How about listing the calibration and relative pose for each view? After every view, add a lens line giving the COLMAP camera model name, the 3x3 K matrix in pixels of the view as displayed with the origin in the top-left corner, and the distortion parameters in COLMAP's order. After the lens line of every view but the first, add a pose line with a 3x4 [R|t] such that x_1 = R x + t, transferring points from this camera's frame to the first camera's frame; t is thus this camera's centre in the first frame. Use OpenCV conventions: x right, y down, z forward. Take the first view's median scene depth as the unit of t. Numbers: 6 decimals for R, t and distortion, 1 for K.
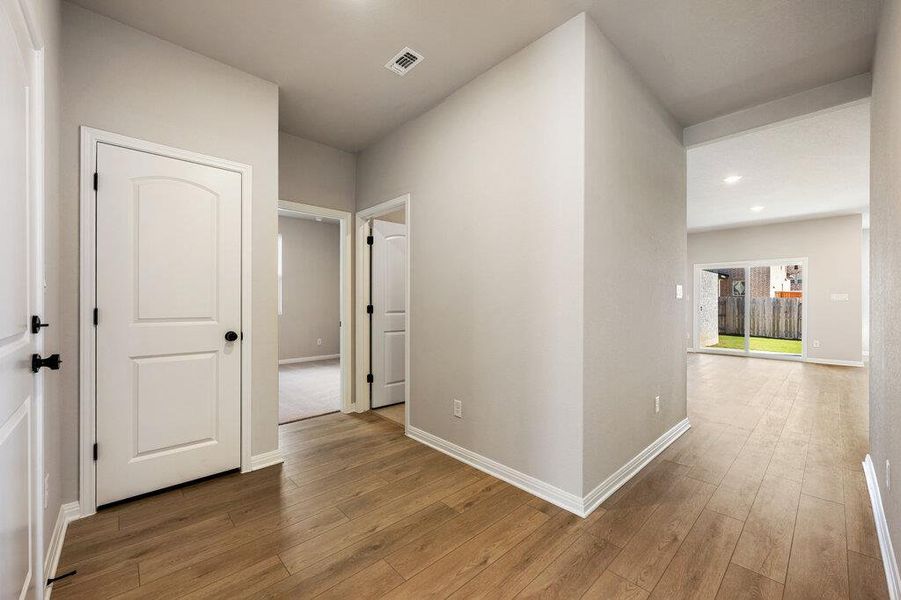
lens RADIAL K [[355.8, 0, 442.7], [0, 355.8, 303.4], [0, 0, 1]] dist [-0.002714, -0.000330]
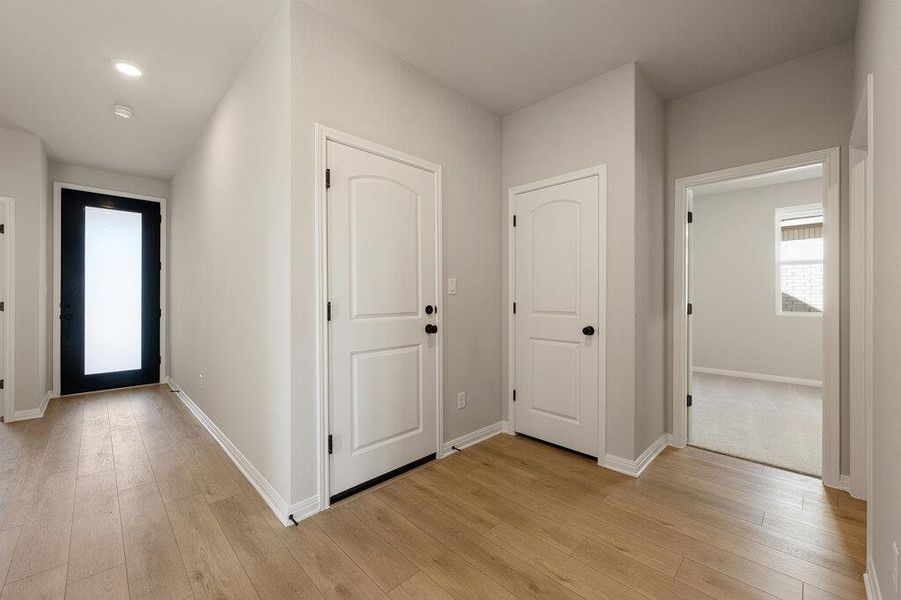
lens RADIAL K [[355.8, 0, 450.3], [0, 355.8, 295.9], [0, 0, 1]] dist [-0.002714, -0.000330]
pose [[0.045573, -0.005396, -0.998946, 0.442087], [-0.002944, 0.999980, -0.005536, -0.004816], [0.998957, 0.003193, 0.045556, 0.511432]]
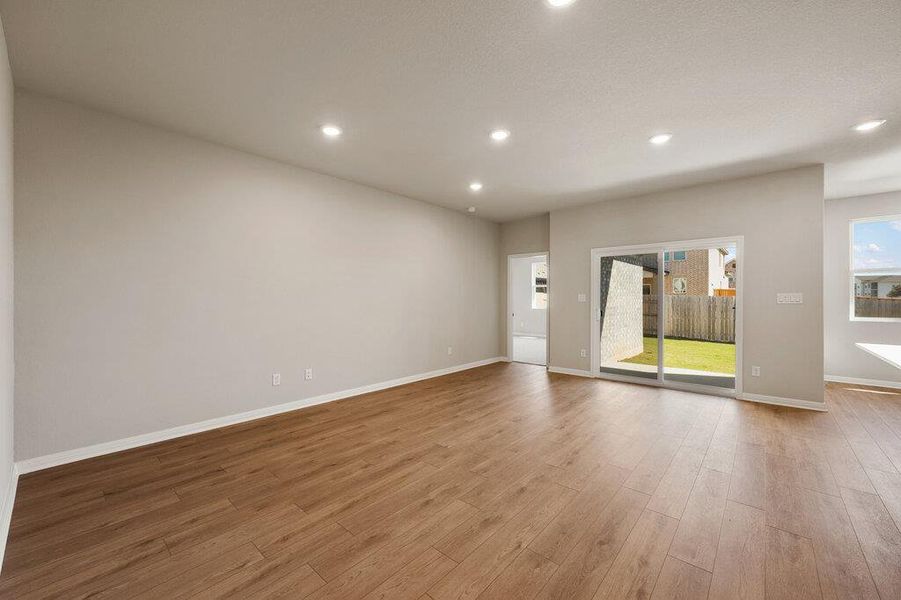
lens RADIAL K [[355.8, 0, 452.8], [0, 355.8, 302.4], [0, 0, 1]] dist [-0.002714, -0.000330]
pose [[0.993523, 0.001263, 0.113625, 1.062364], [-0.002215, 0.999964, 0.008252, -0.033576], [-0.113611, -0.008450, 0.993489, 1.036891]]
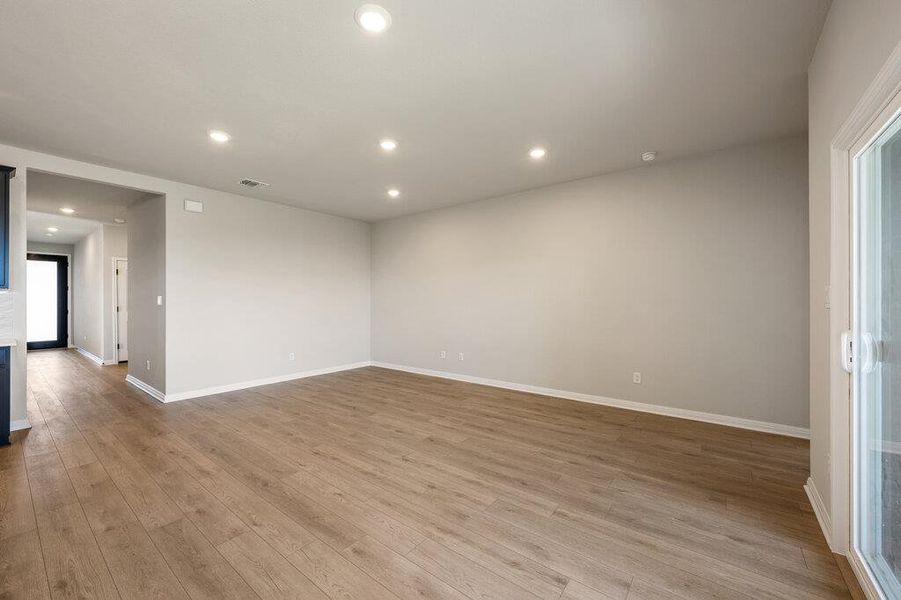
lens RADIAL K [[355.8, 0, 448.6], [0, 355.8, 300.3], [0, 0, 1]] dist [-0.002714, -0.000330]
pose [[0.168179, -0.000103, -0.985756, 2.276034], [-0.000509, 1.000000, -0.000192, -0.035272], [0.985756, 0.000534, 0.168179, 1.941197]]
